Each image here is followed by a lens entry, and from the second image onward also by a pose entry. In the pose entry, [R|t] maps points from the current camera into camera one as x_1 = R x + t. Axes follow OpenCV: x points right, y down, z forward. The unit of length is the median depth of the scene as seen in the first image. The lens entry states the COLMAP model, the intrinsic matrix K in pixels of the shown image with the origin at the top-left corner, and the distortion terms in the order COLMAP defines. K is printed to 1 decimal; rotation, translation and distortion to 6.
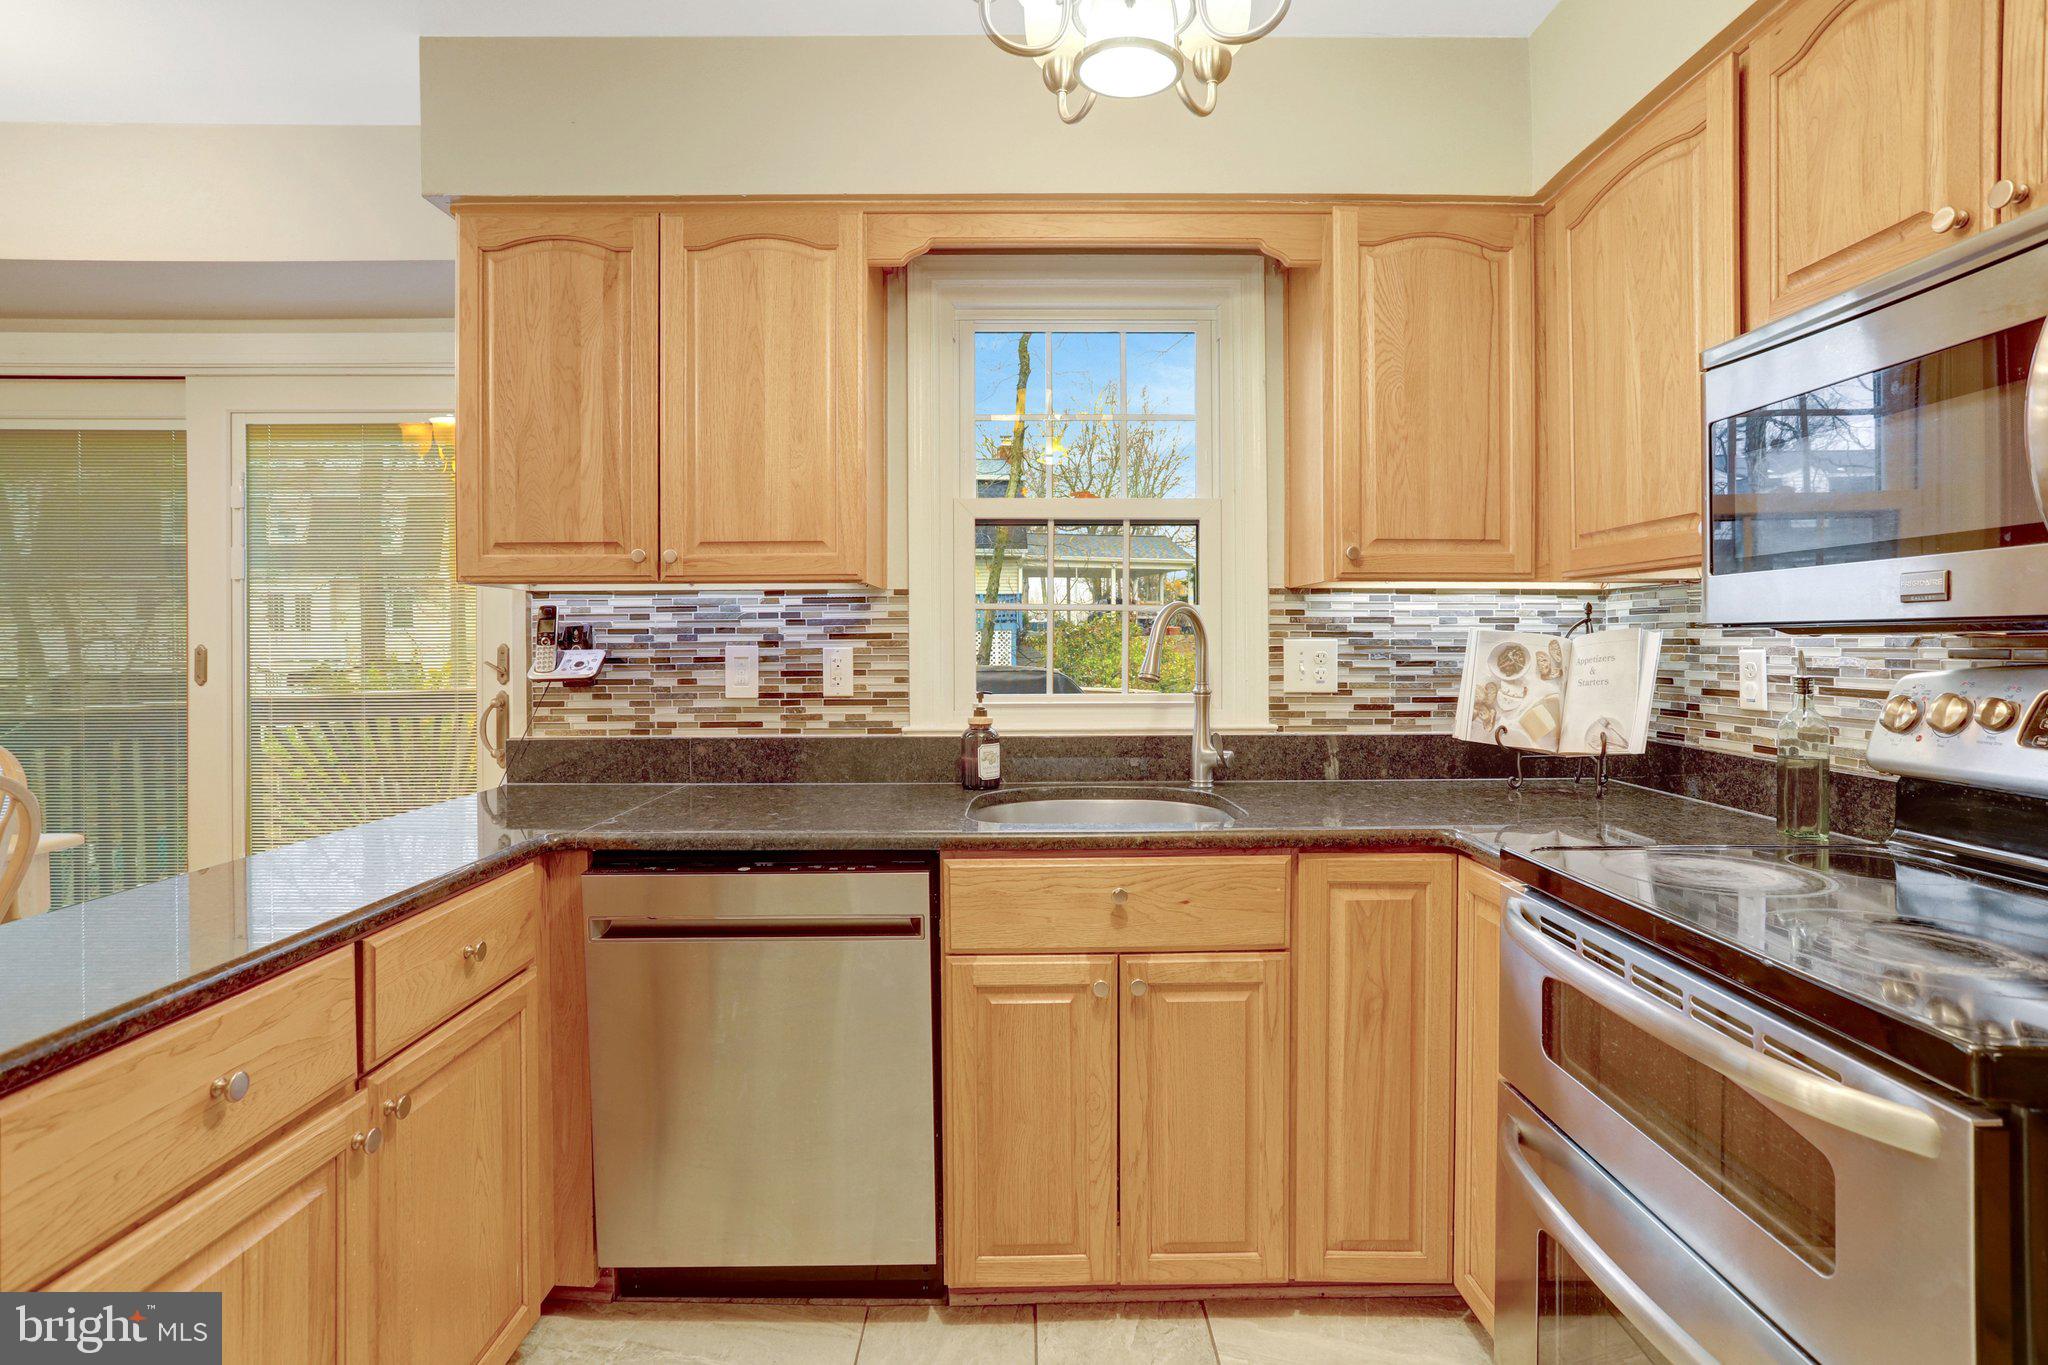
lens RADIAL K [[1037.6, 0, 1029.4], [0, 1037.6, 646.3], [0, 0, 1]] dist [-0.057101, 0.042912]
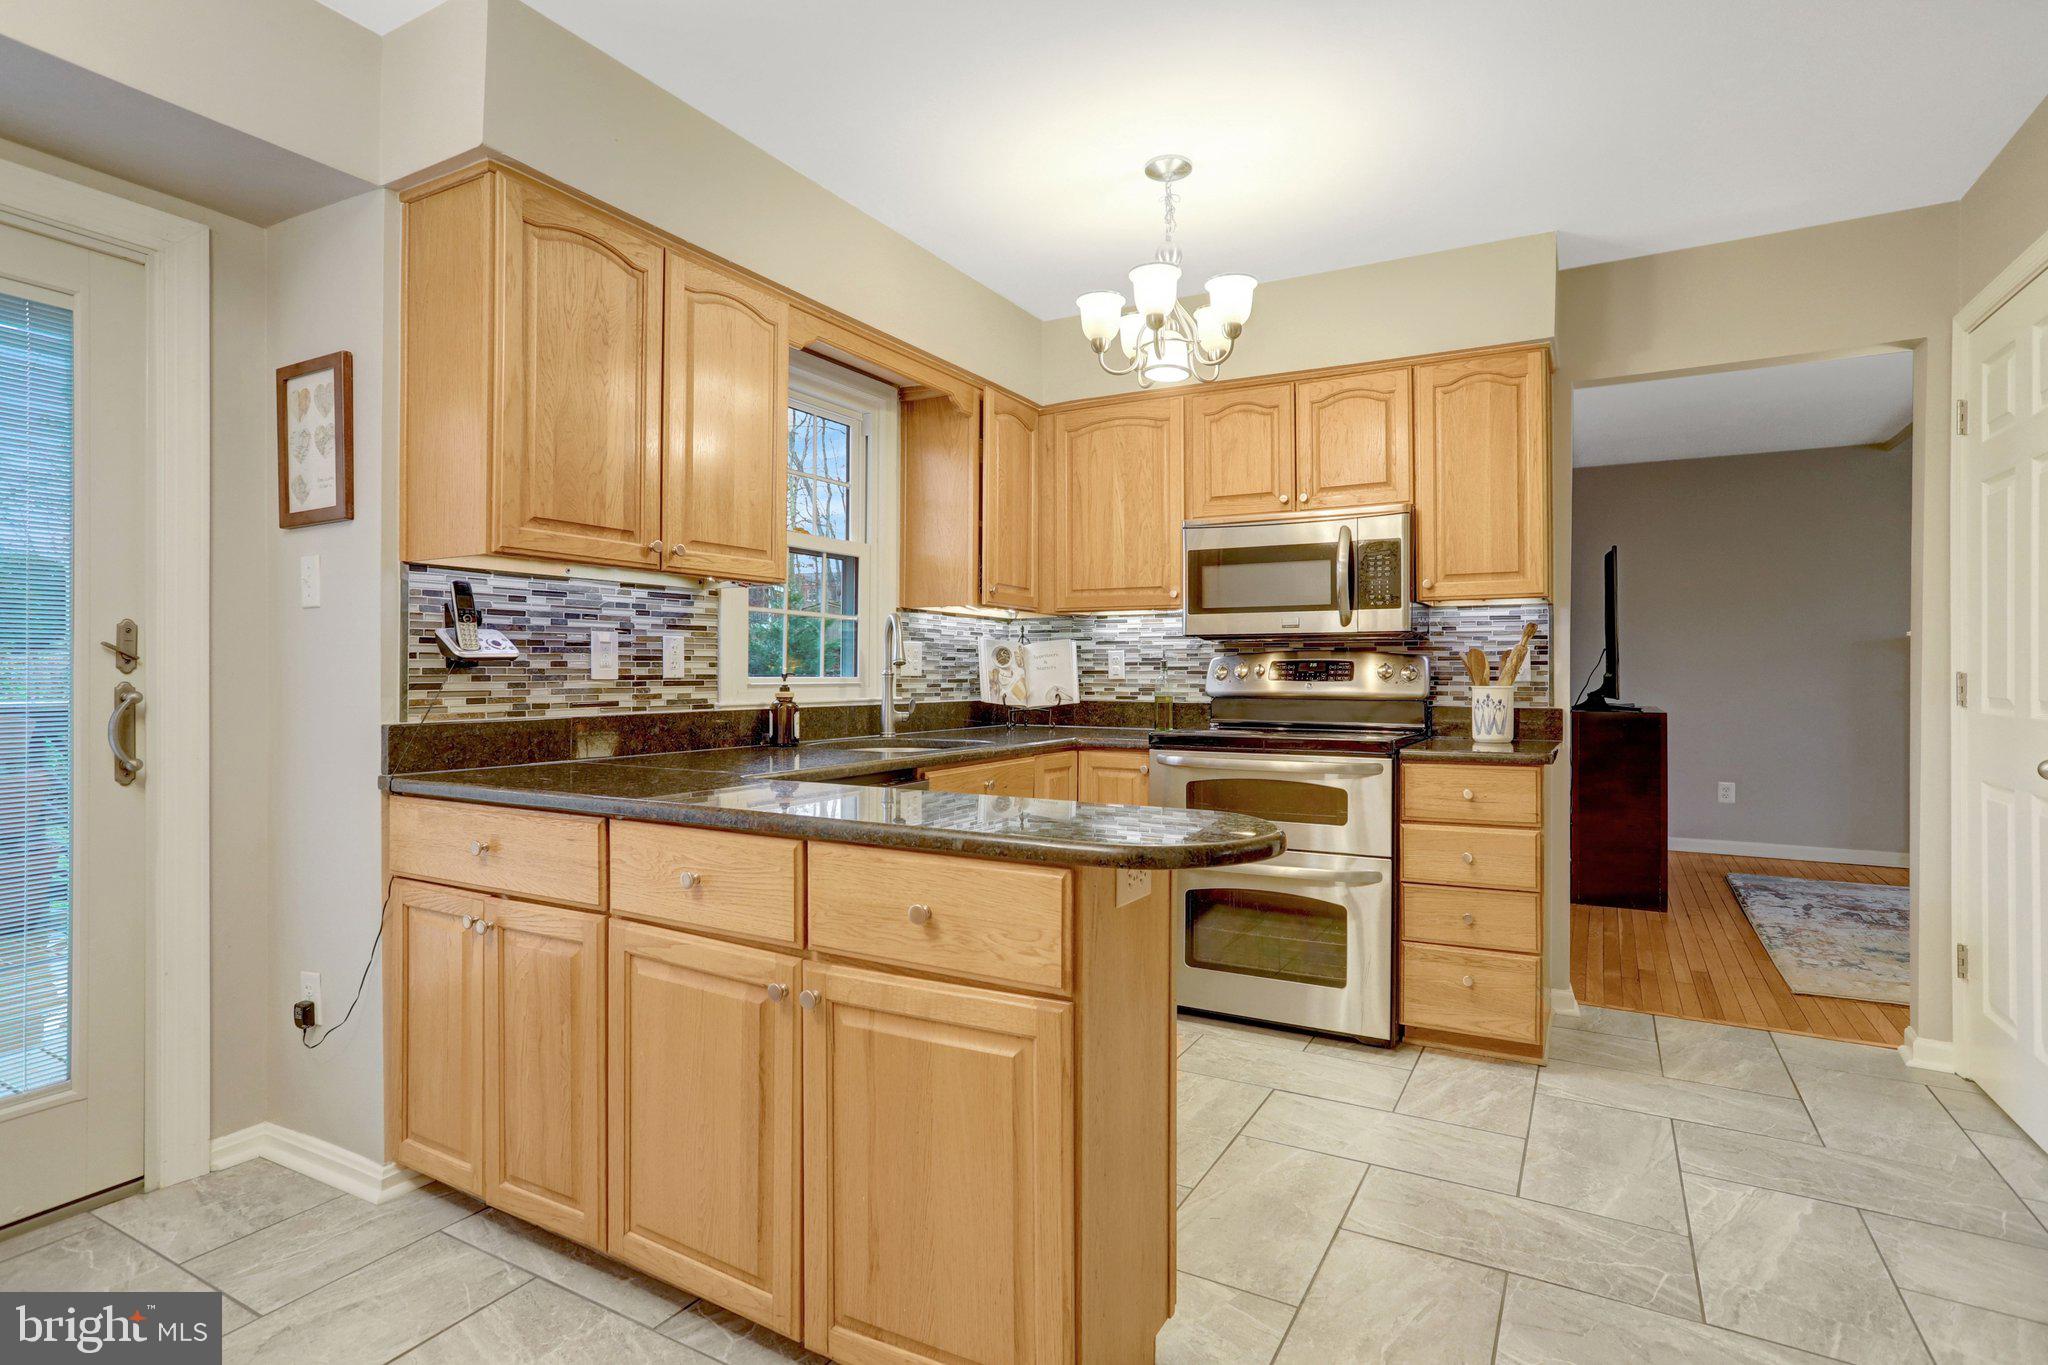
lens RADIAL K [[1027.5, 0, 1023.2], [0, 1027.5, 664.9], [0, 0, 1]] dist [-0.054147, 0.042286]
pose [[0.504613, 0.011414, 0.863270, -0.991070], [0.000762, 0.999906, -0.013666, 0.050046], [-0.863345, 0.007554, 0.504558, 0.077471]]
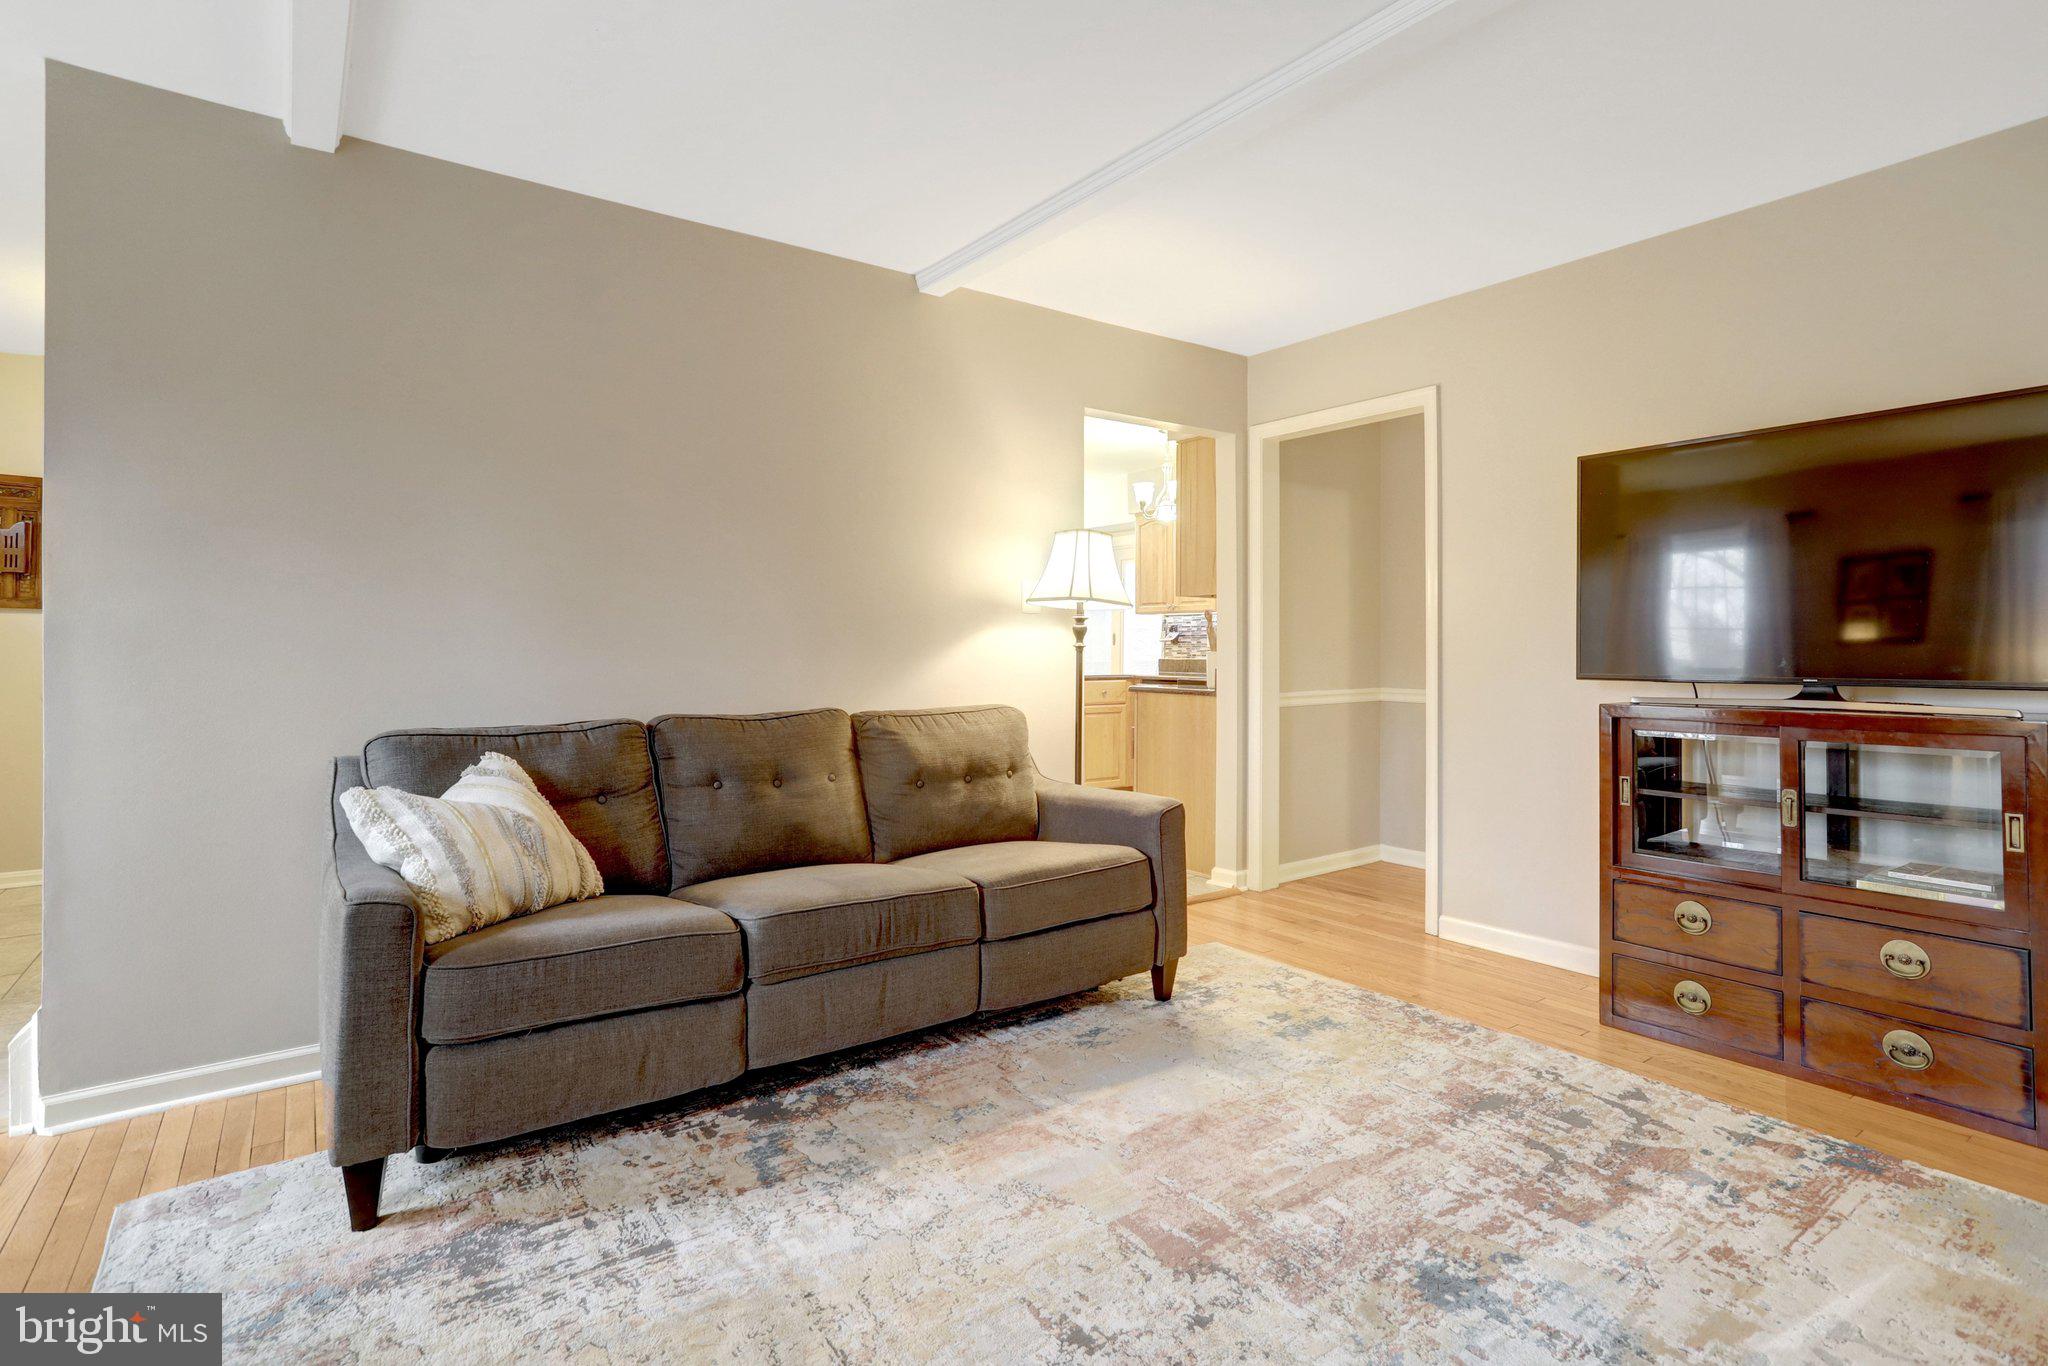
lens RADIAL K [[1027.5, 0, 1023.2], [0, 1027.5, 665.4], [0, 0, 1]] dist [-0.054147, 0.042286]
pose [[0.564632, 0.020917, -0.825078, 2.073139], [-0.002035, 0.999711, 0.023952, 0.030903], [0.825340, -0.011844, 0.564511, -1.321666]]
